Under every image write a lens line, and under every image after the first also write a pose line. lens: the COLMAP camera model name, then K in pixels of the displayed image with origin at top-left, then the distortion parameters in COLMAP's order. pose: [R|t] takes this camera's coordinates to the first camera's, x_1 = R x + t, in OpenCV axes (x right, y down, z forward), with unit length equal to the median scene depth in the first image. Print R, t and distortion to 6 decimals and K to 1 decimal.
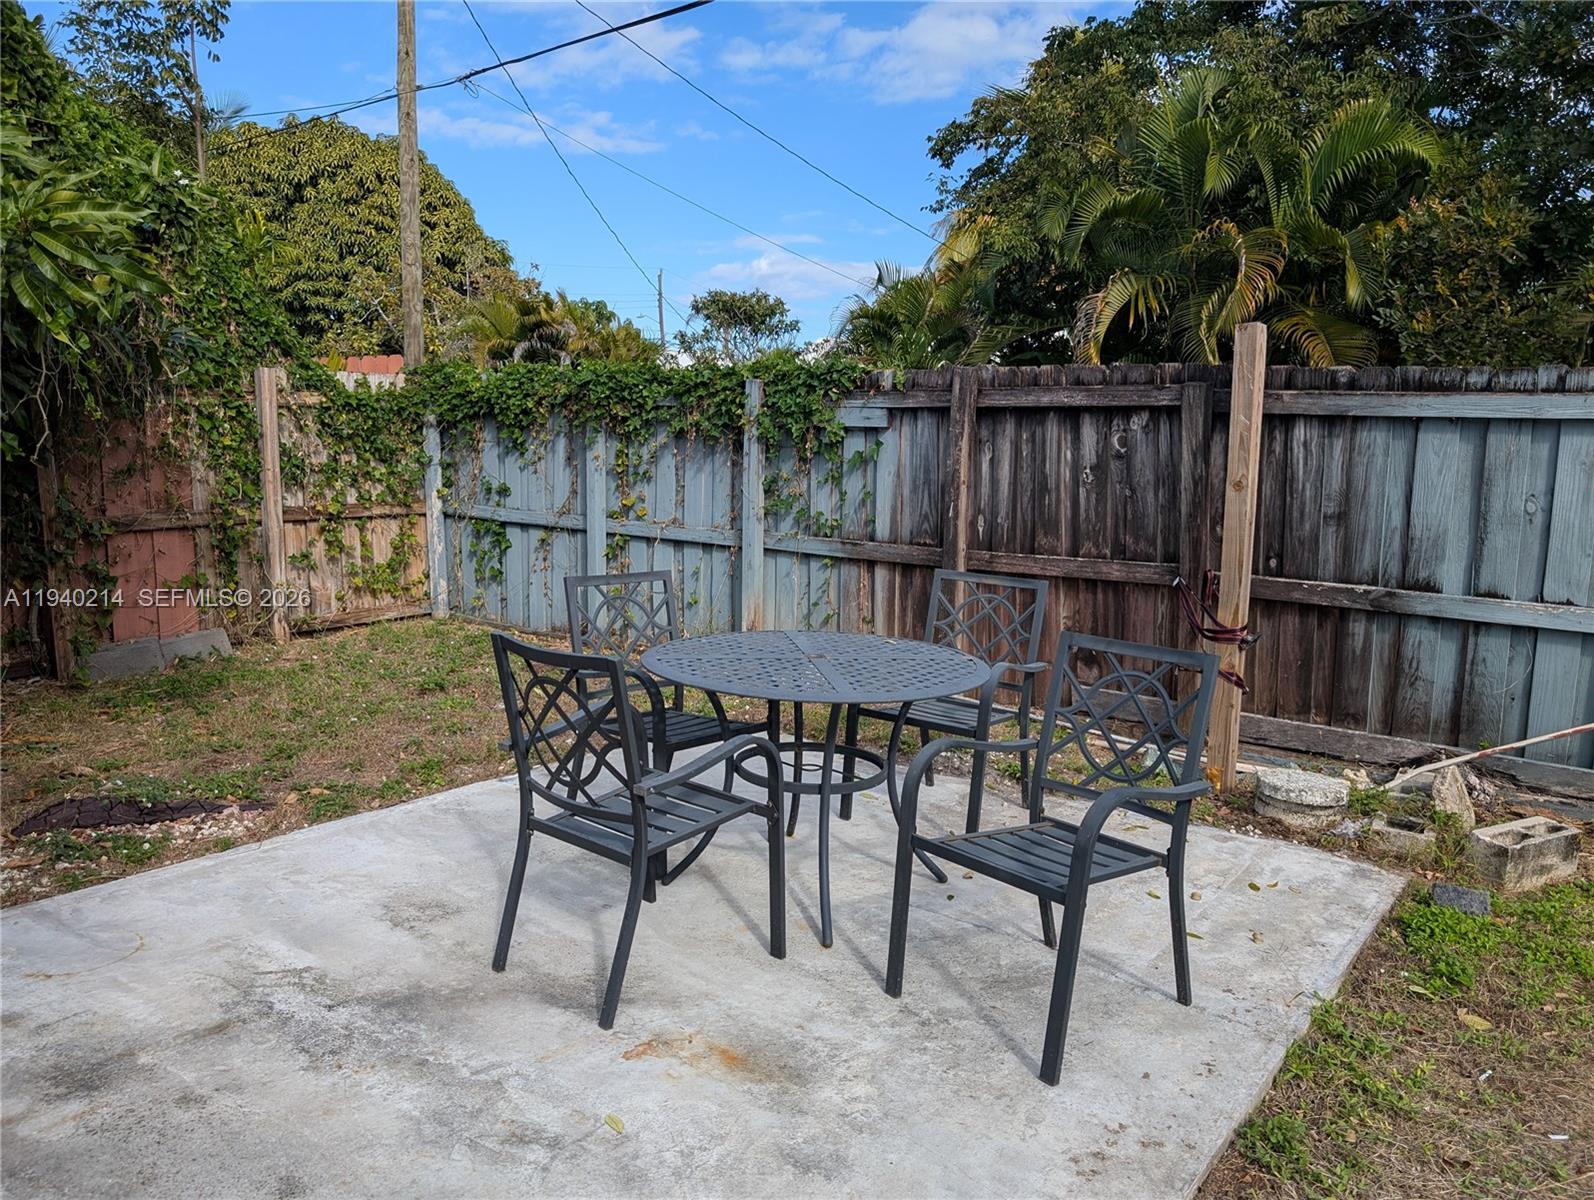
lens RADIAL K [[1149.1, 0, 804.1], [0, 1149.1, 622.0], [0, 0, 1]] dist [0.023158, -0.020105]
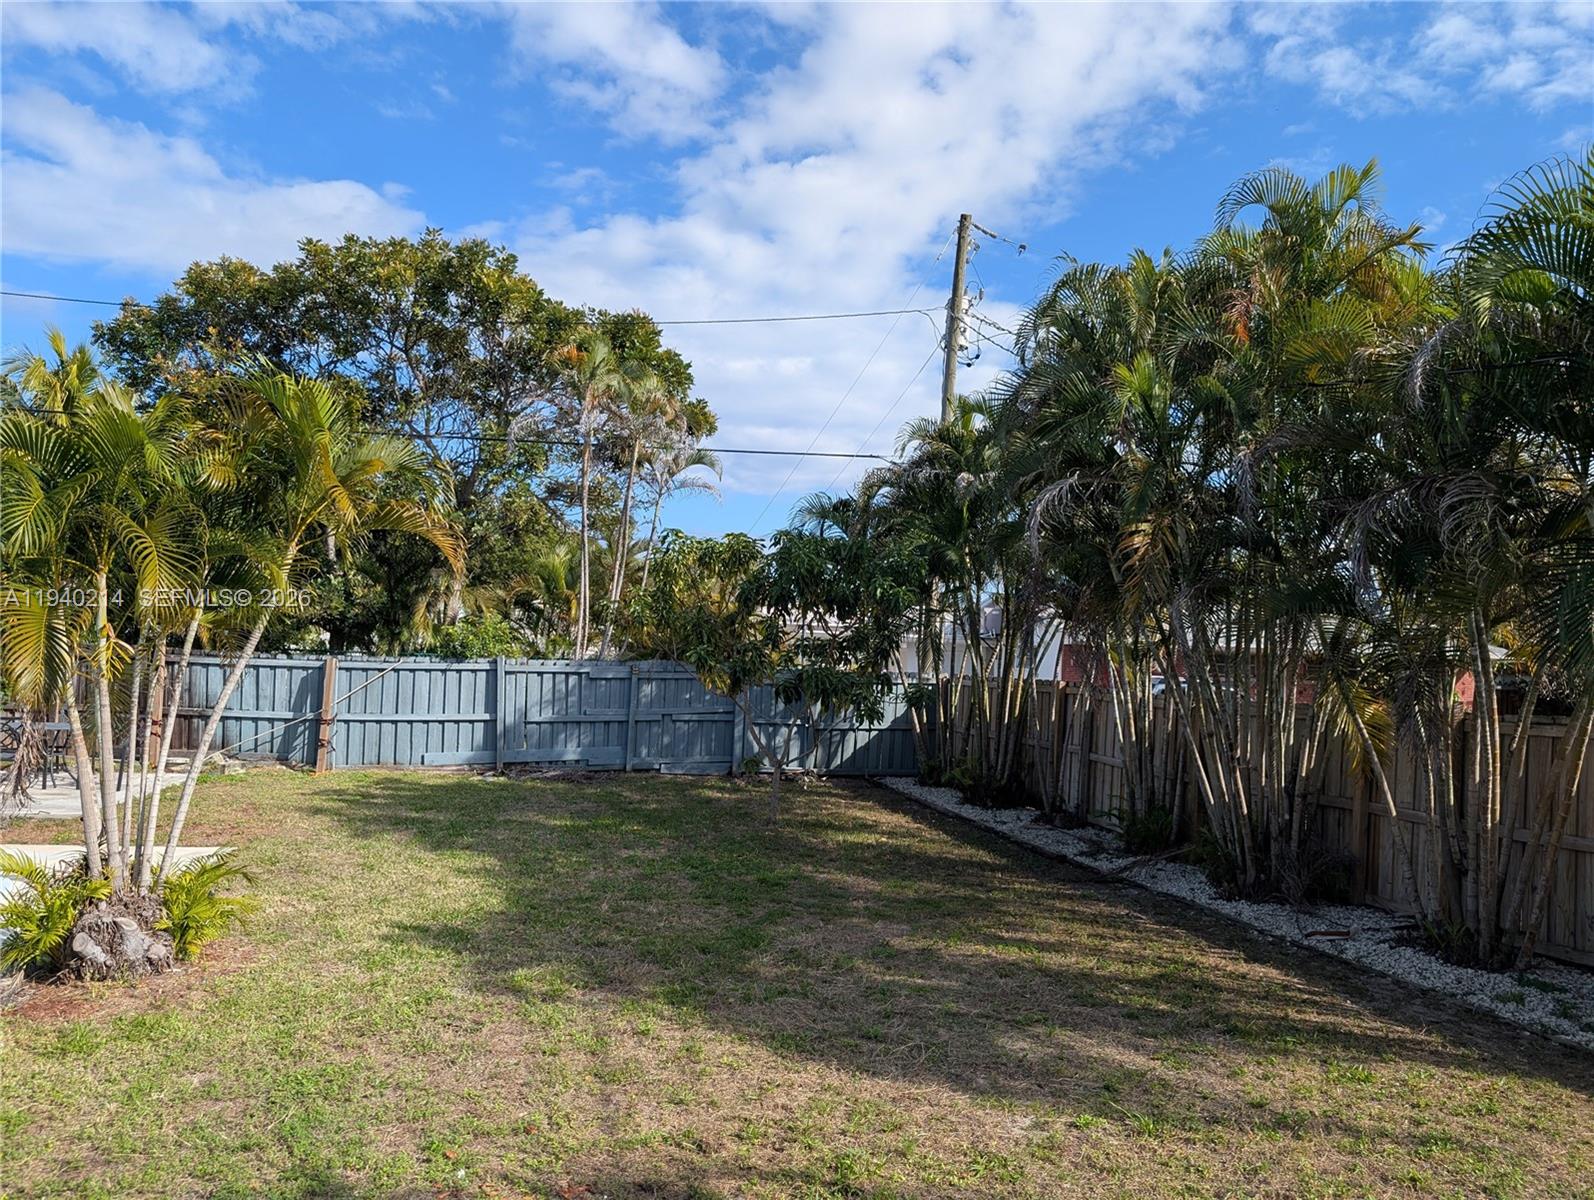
lens RADIAL K [[1149.1, 0, 802.0], [0, 1149.1, 605.3], [0, 0, 1]] dist [0.023158, -0.020105]
pose [[0.664894, 0.038257, 0.745958, -0.792330], [0.090992, 0.987101, -0.131728, 0.245937], [-0.741375, 0.155461, 0.652836, -2.316893]]
